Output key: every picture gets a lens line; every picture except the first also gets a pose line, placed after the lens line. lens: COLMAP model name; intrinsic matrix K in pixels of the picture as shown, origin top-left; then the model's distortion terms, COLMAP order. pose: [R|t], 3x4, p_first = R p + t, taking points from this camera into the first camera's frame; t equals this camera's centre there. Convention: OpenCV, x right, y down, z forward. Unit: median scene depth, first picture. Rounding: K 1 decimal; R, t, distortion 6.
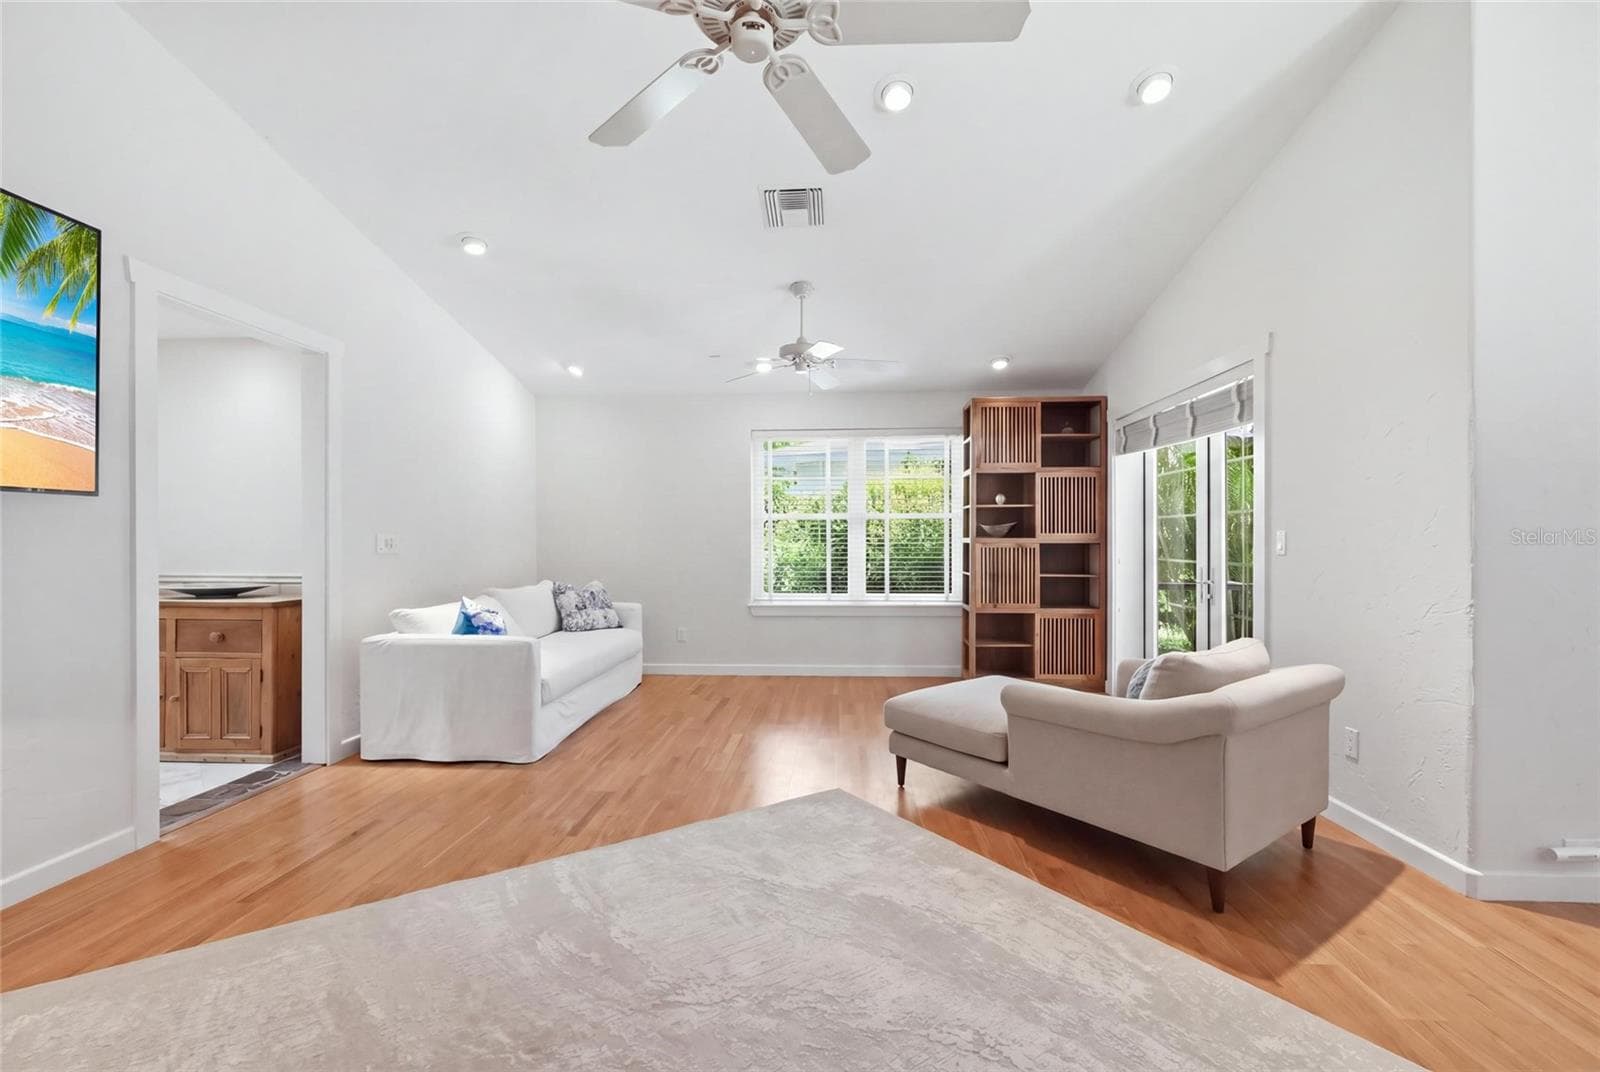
lens RADIAL K [[705.3, 0, 797.3], [0, 705.3, 537.2], [0, 0, 1]] dist [0.001566, 0.000039]
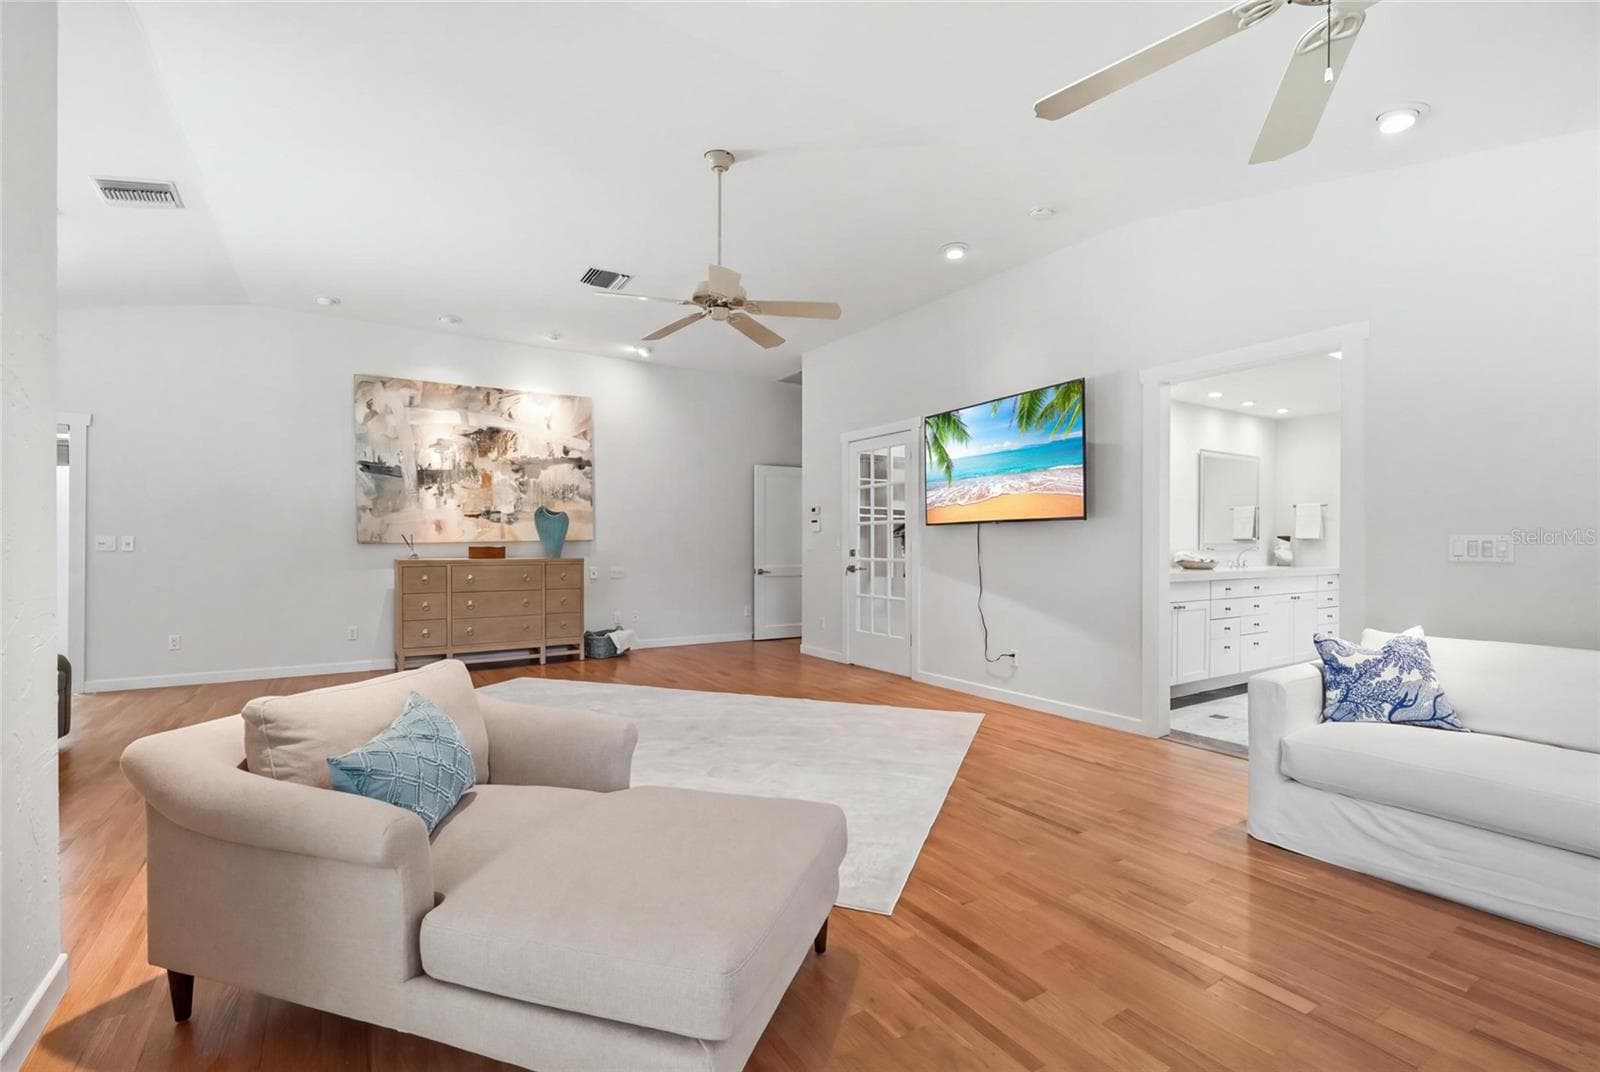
lens RADIAL K [[705.3, 0, 793.9], [0, 705.3, 542.3], [0, 0, 1]] dist [0.001566, 0.000039]
pose [[-0.814454, 0.000429, -0.580228, 0.724702], [0.002573, 0.999993, -0.002871, 0.006652], [0.580223, -0.003831, -0.814449, 2.079607]]
